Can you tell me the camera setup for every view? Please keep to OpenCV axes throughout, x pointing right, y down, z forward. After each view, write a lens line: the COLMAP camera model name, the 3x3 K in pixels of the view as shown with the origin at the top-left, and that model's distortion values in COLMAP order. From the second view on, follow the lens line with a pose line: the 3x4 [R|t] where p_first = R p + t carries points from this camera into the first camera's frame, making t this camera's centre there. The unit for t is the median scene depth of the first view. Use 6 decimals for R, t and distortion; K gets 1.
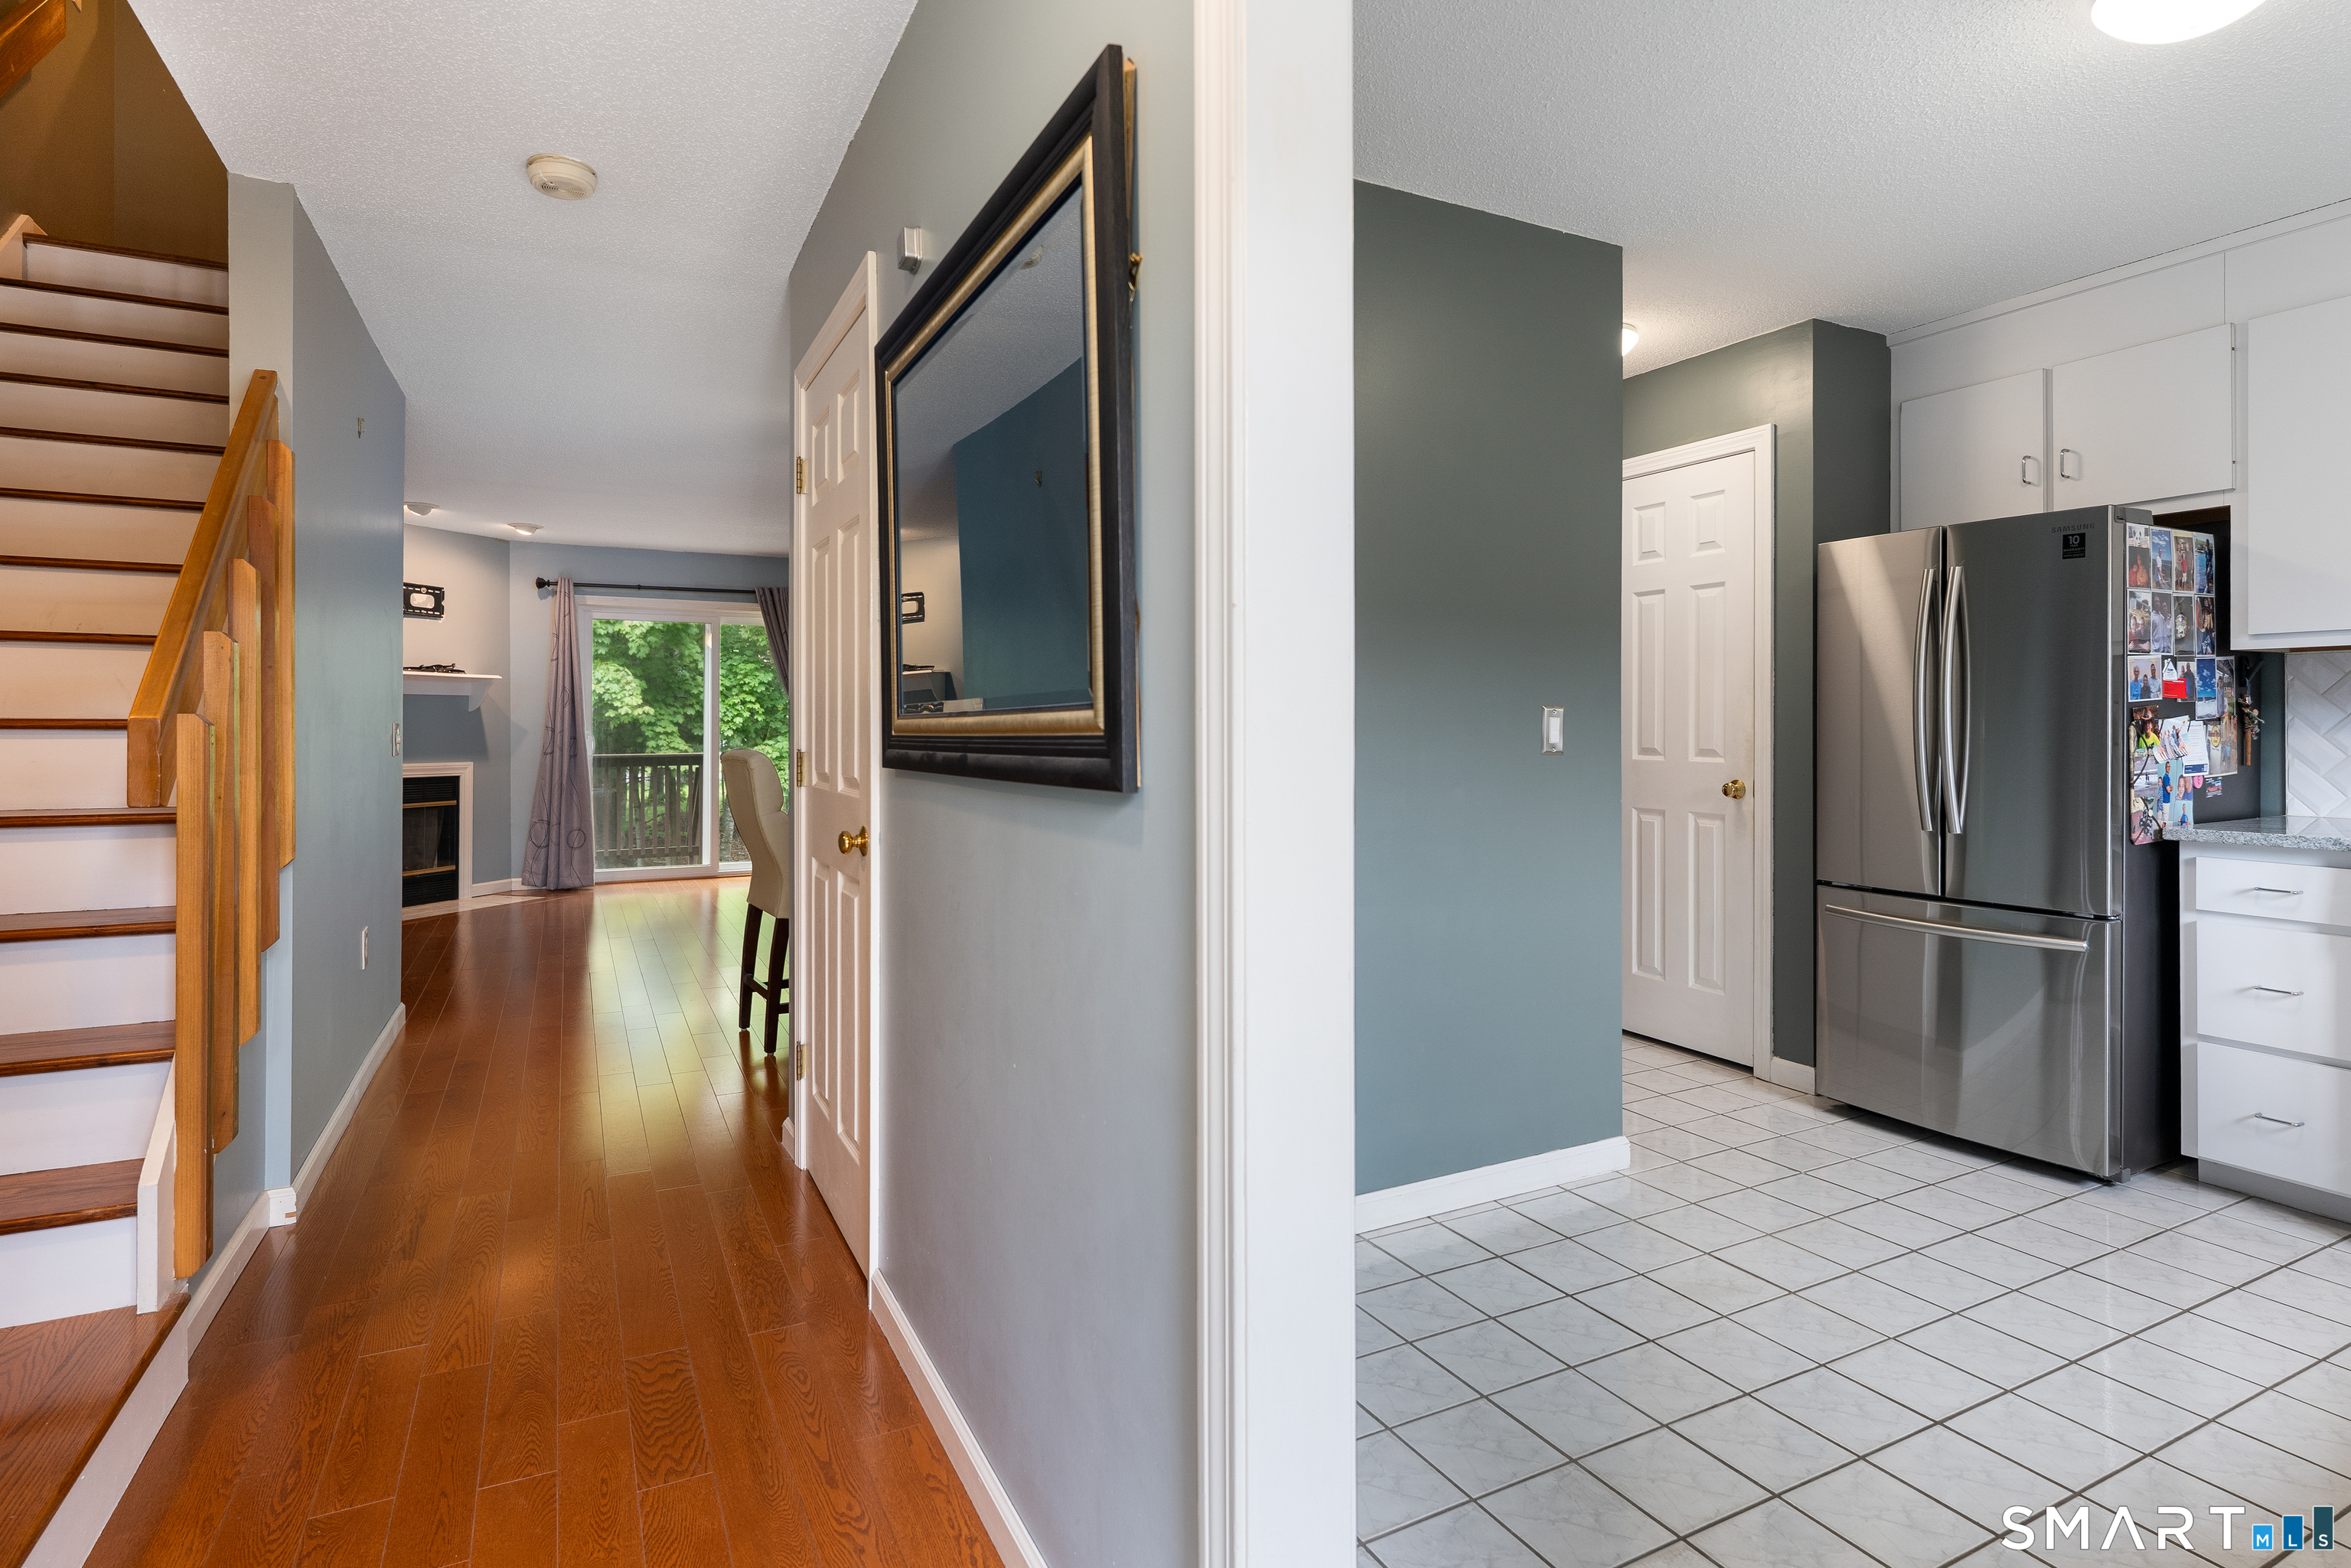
lens RADIAL K [[1164.0, 0, 1170.6], [0, 1164.0, 724.9], [0, 0, 1]] dist [-0.004968, -0.001283]
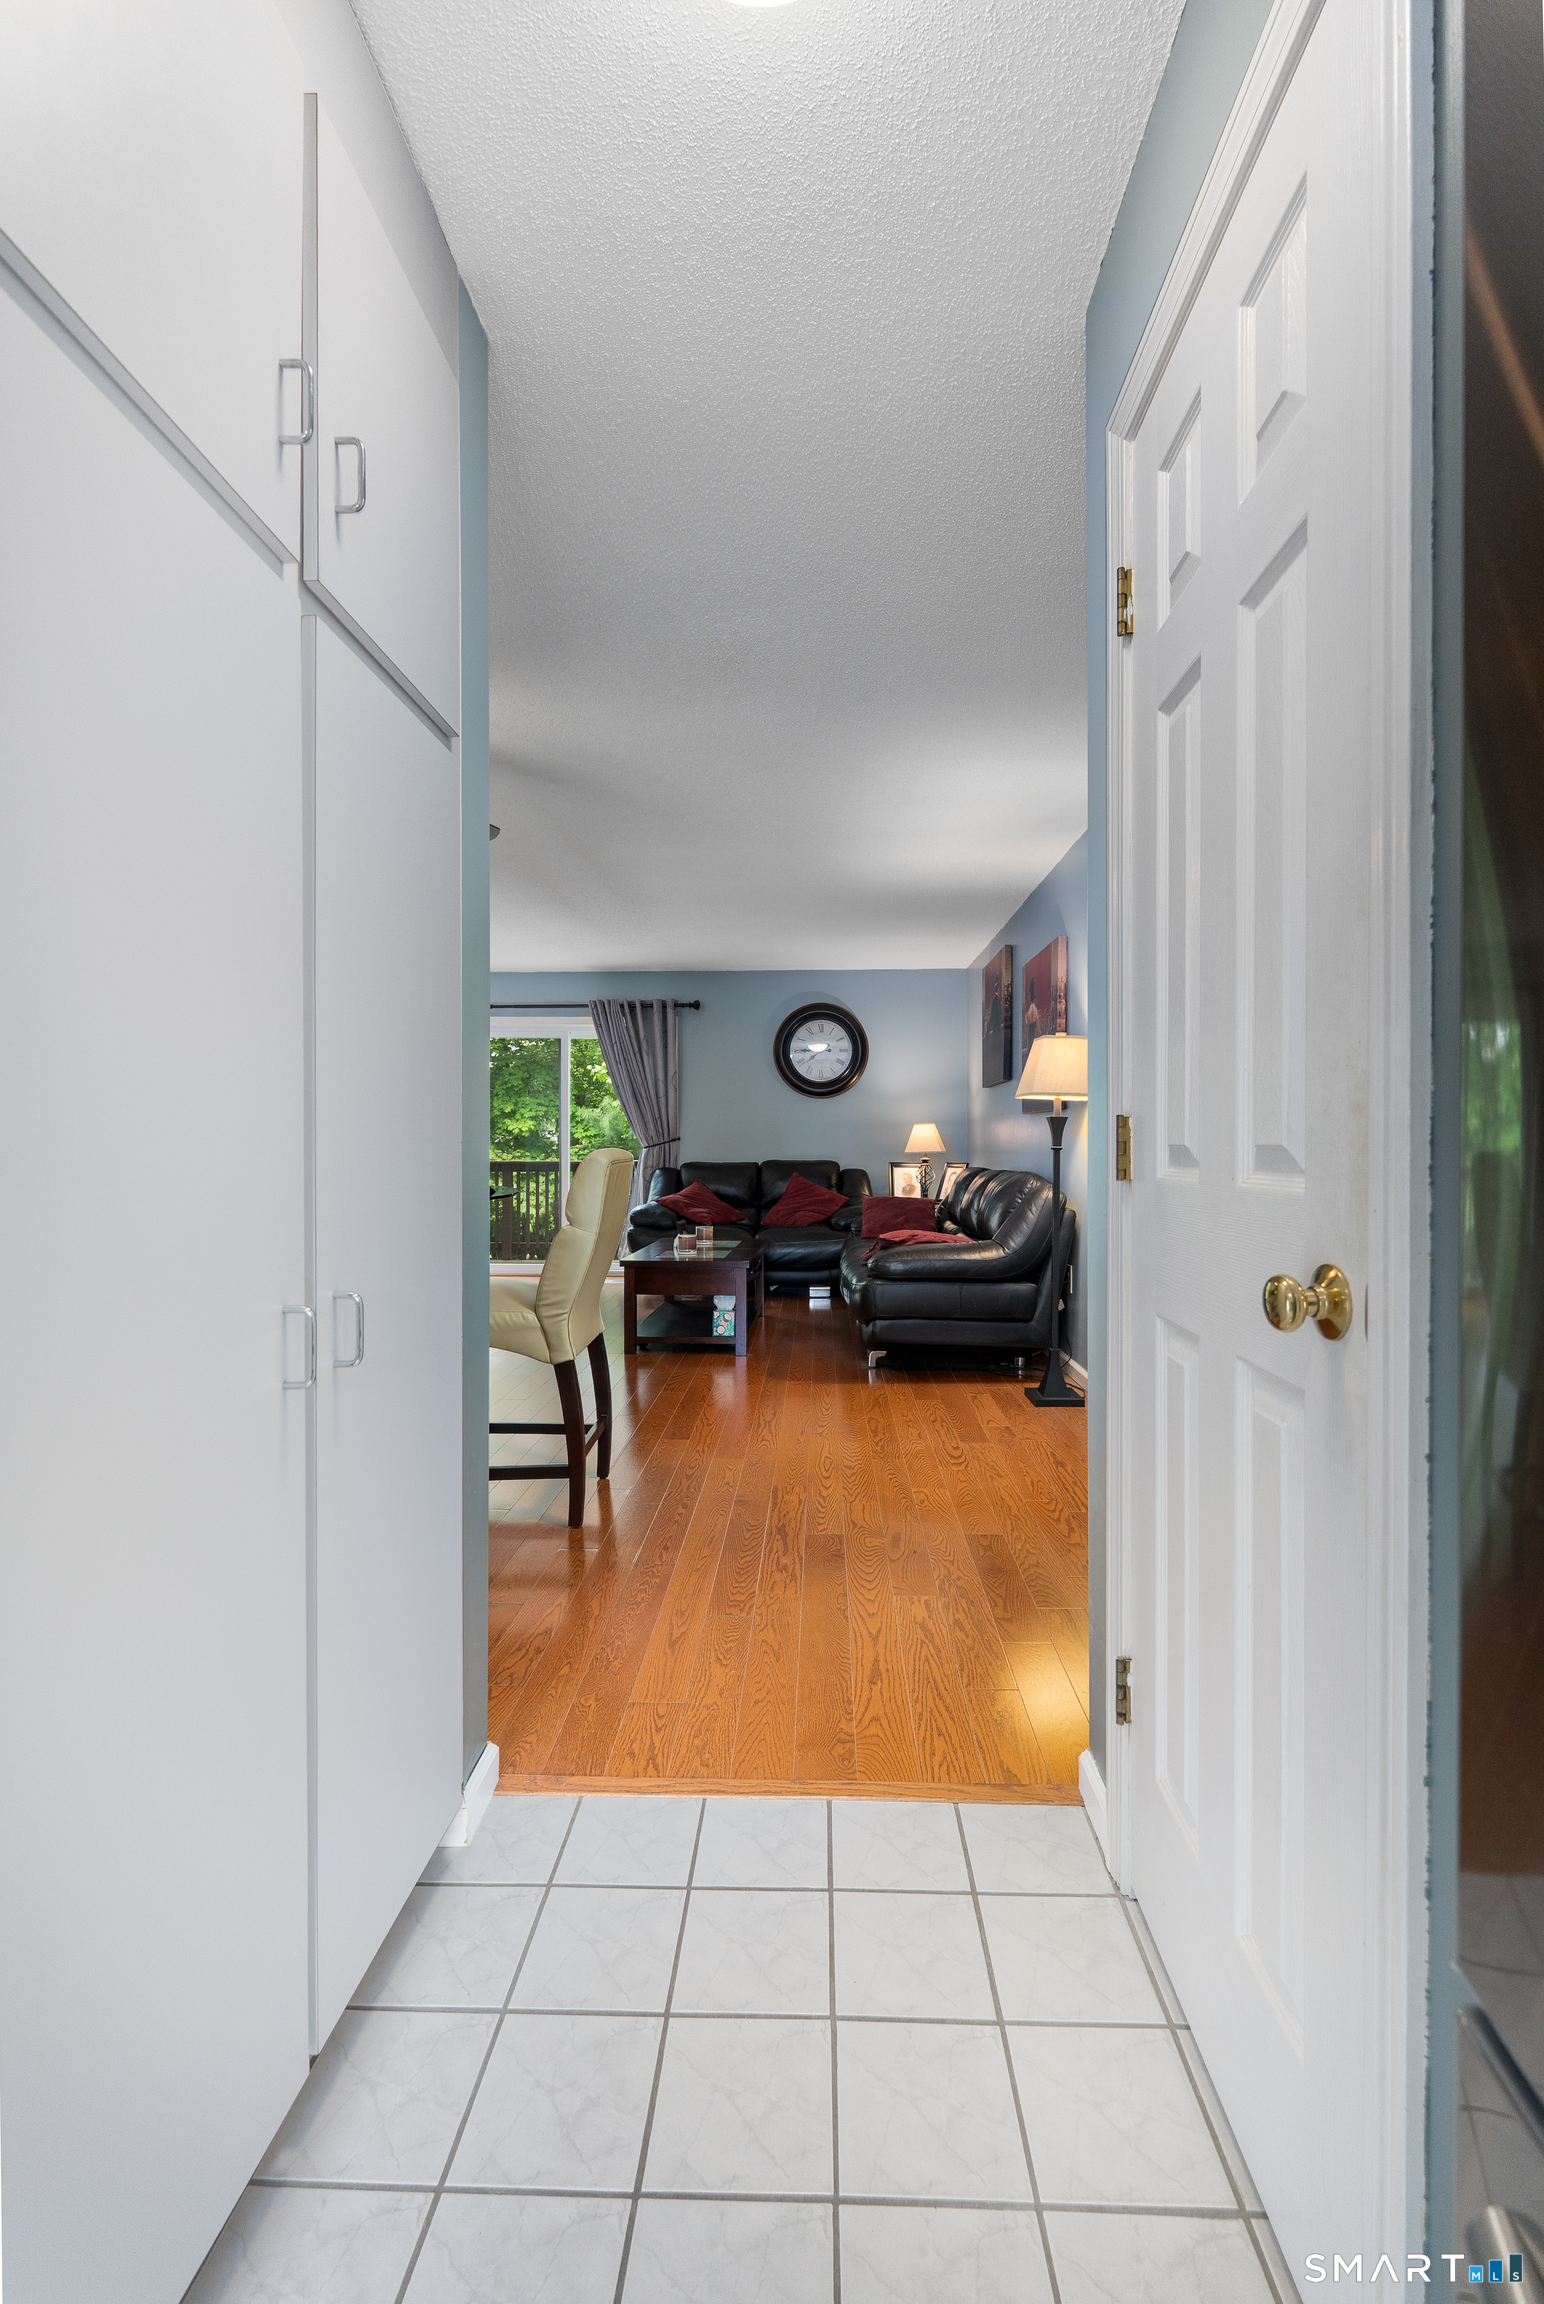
lens RADIAL K [[944.7, 0, 809.0], [0, 944.7, 1147.2], [0, 0, 1]] dist [0.000055, 0.000007]
pose [[0.876181, 0.003429, -0.481971, 0.239503], [-0.002431, 0.999993, 0.002695, 0.010618], [0.481977, -0.001190, 0.876183, 0.380229]]
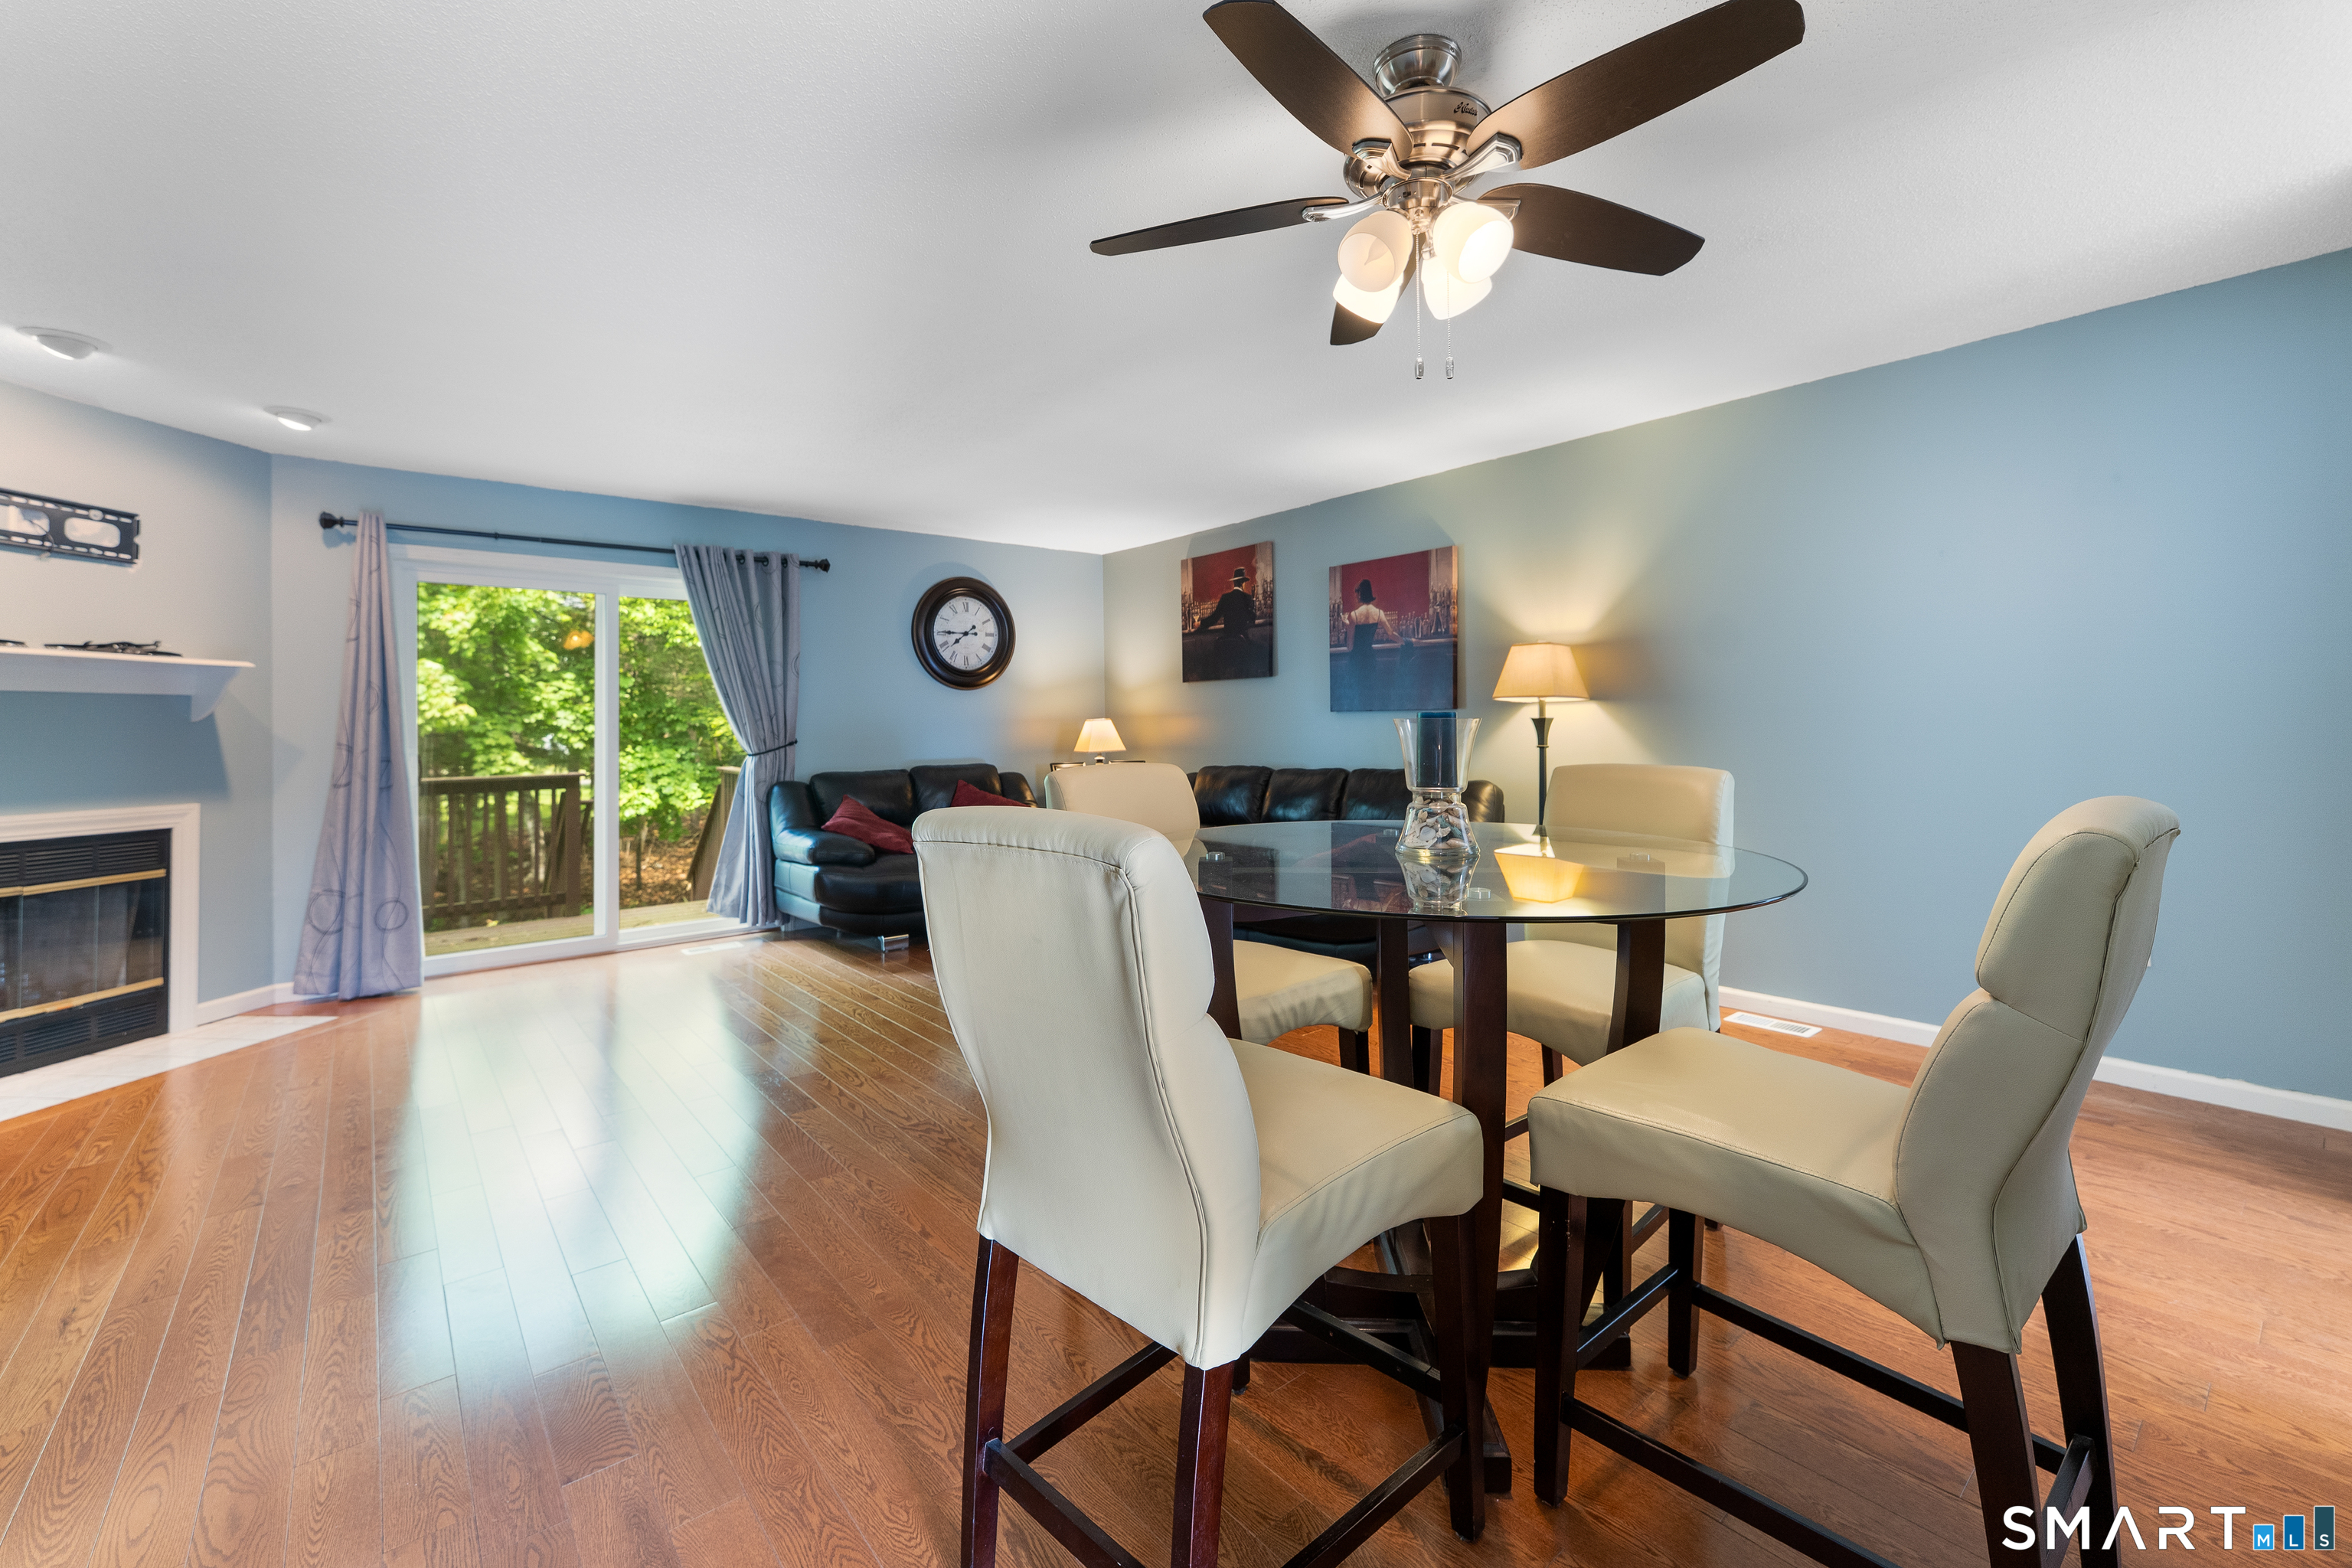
lens RADIAL K [[964.3, 0, 1145.3], [0, 964.3, 712.3], [0, 0, 1]] dist [0.000055, 0.000007]
pose [[0.979289, -0.009361, 0.202251, -0.207945], [0.012578, 0.999814, -0.014625, -0.002627], [-0.202077, 0.016866, 0.979224, 0.387906]]
